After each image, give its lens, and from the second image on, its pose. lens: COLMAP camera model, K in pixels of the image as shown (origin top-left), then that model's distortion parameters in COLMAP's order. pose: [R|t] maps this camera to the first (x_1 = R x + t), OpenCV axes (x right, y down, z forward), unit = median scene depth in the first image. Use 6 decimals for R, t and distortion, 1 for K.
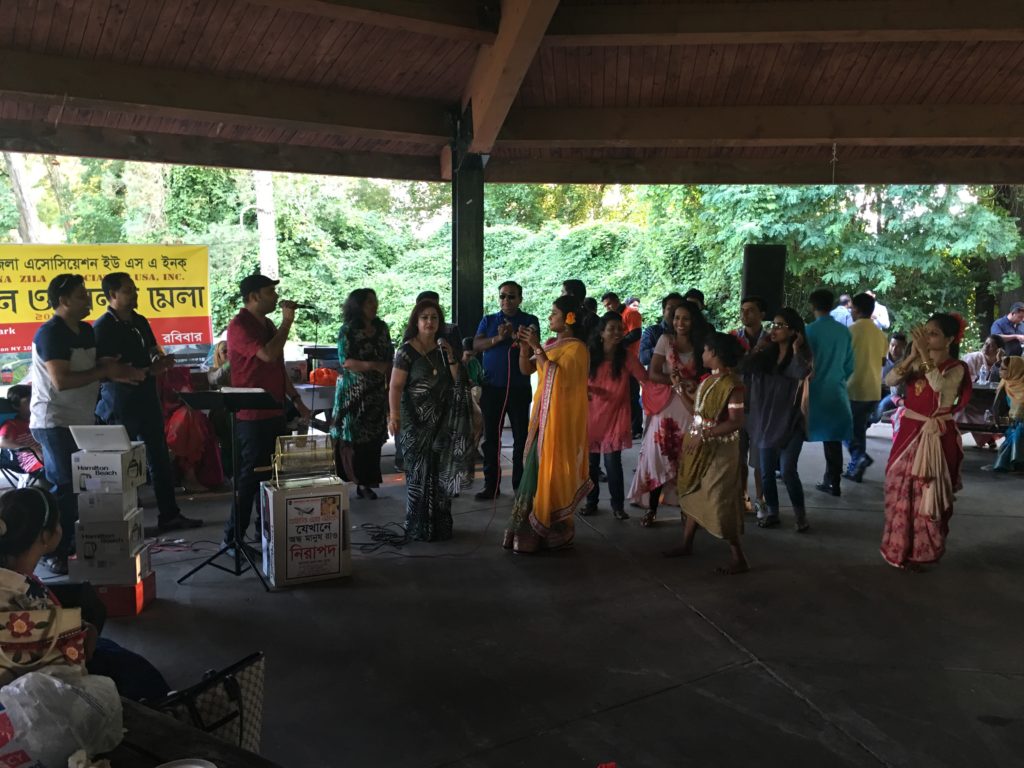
lens RADIAL K [[873.0, 0, 501.8], [0, 873.0, 384.8], [0, 0, 1]] dist [0.041395, -0.062757]
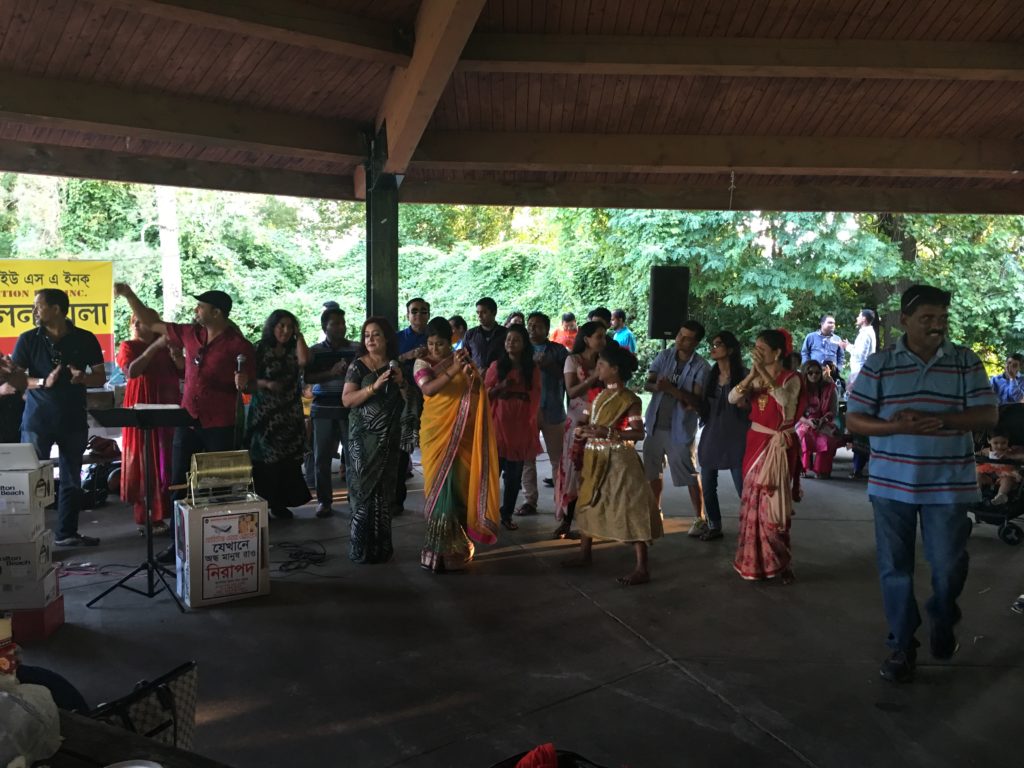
lens RADIAL K [[873.0, 0, 505.0], [0, 873.0, 382.1], [0, 0, 1]] dist [0.041395, -0.062757]
pose [[0.994369, -0.005011, 0.105851, -0.005934], [0.007864, 0.999616, -0.026555, 0.003704], [-0.105677, 0.027238, 0.994027, -0.009467]]
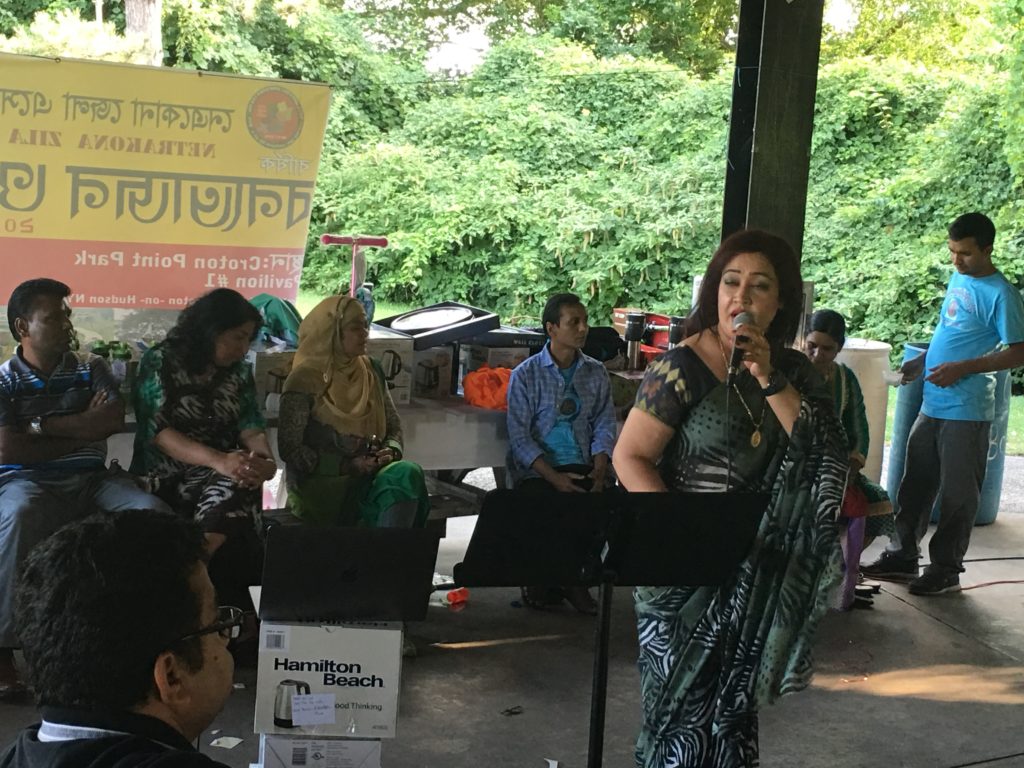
lens RADIAL K [[1774.4, 0, 510.9], [0, 1774.4, 386.7], [0, 0, 1]] dist [0.085534, 0.000000]
pose [[0.998131, 0.060928, -0.004809, -0.155411], [-0.060908, 0.998134, 0.004226, -0.012434], [0.005058, -0.003925, 0.999980, 0.096626]]
